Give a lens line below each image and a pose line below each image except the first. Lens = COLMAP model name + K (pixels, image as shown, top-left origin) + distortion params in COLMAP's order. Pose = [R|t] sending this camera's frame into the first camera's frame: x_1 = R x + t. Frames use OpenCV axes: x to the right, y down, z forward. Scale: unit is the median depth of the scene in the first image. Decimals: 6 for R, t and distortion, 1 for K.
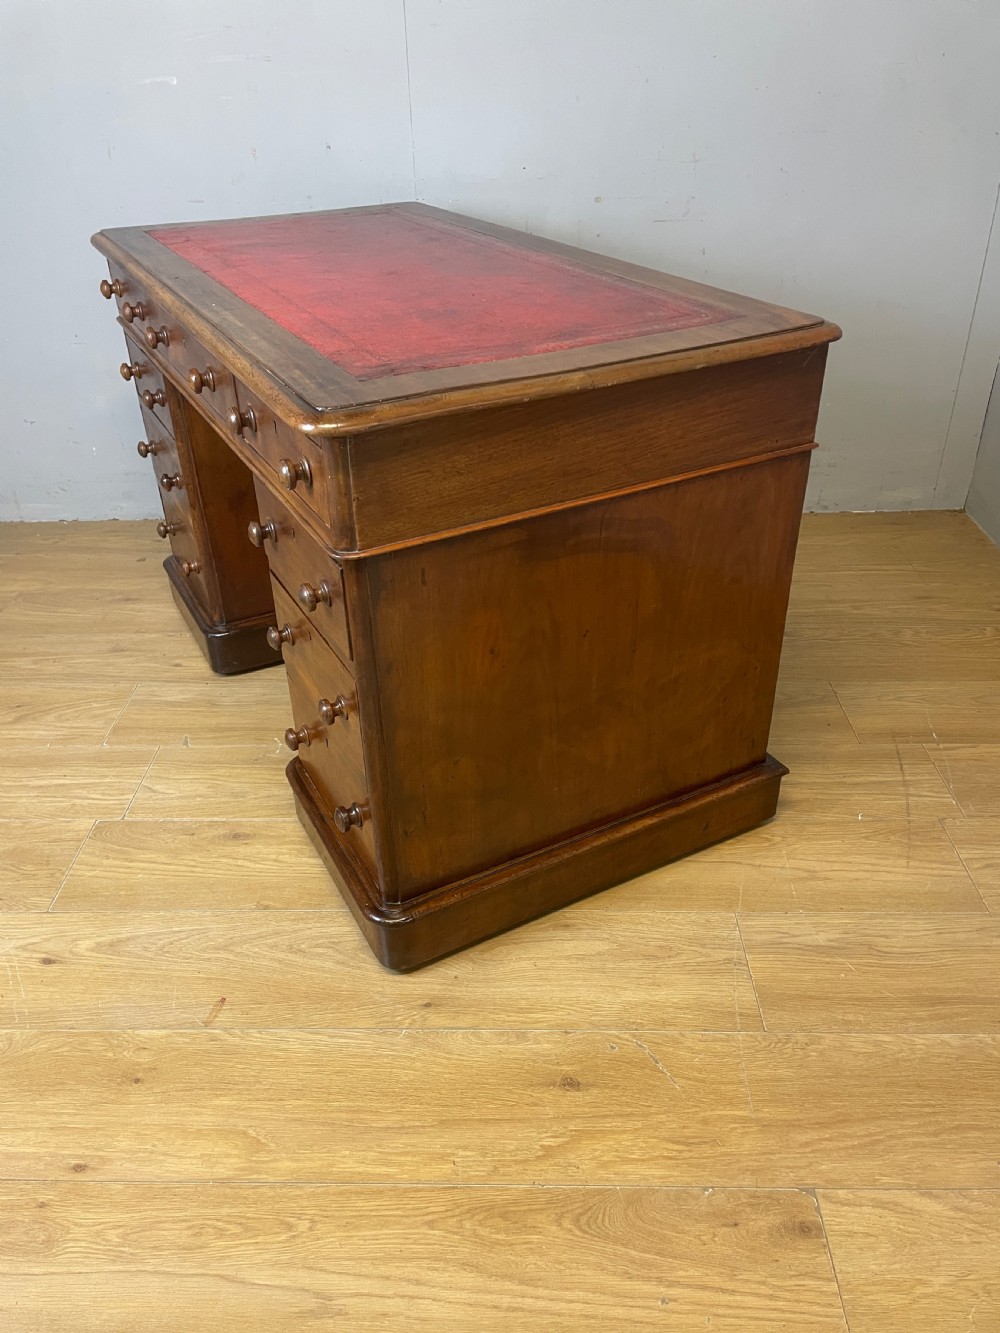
lens RADIAL K [[1021.6, 0, 490.2], [0, 1021.6, 655.3], [0, 0, 1]] dist [0.058710, -0.022870]
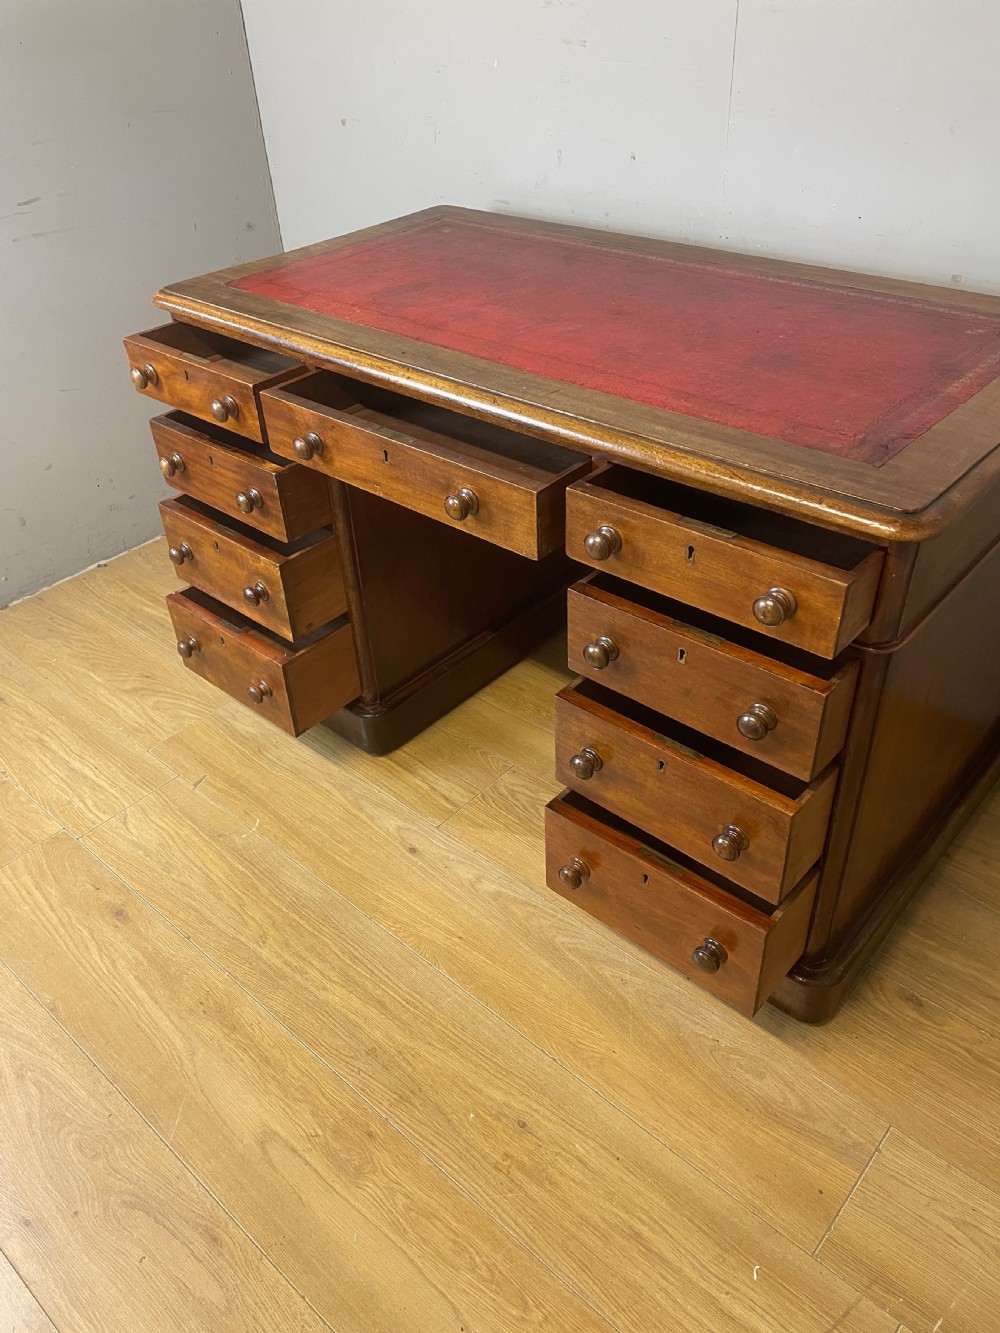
lens RADIAL K [[1013.0, 0, 487.0], [0, 1013.0, 657.0], [0, 0, 1]] dist [0.093725, -0.121103]
pose [[0.758051, 0.373397, -0.534727, 0.430158], [-0.308778, 0.927653, 0.210038, -0.347546], [0.574469, 0.005893, 0.818505, 0.377826]]
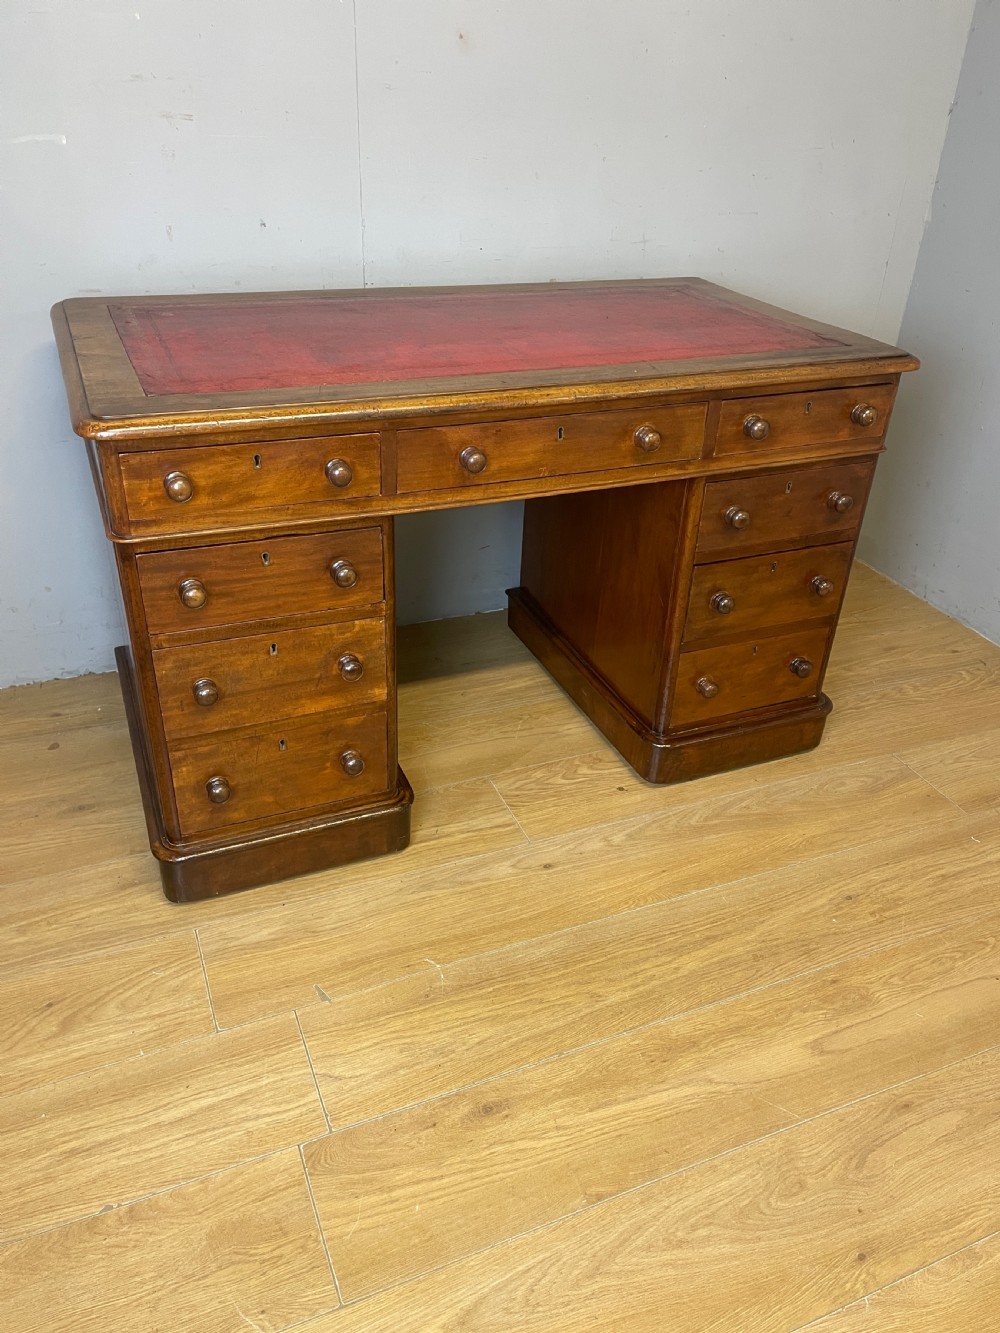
lens RADIAL K [[1014.3, 0, 502.4], [0, 1014.3, 668.0], [0, 0, 1]] dist [0.094661, -0.122991]
pose [[0.909445, -0.162195, 0.382886, -0.465766], [0.158779, 0.986473, 0.040743, -0.187963], [-0.384315, 0.023741, 0.922897, 0.229031]]
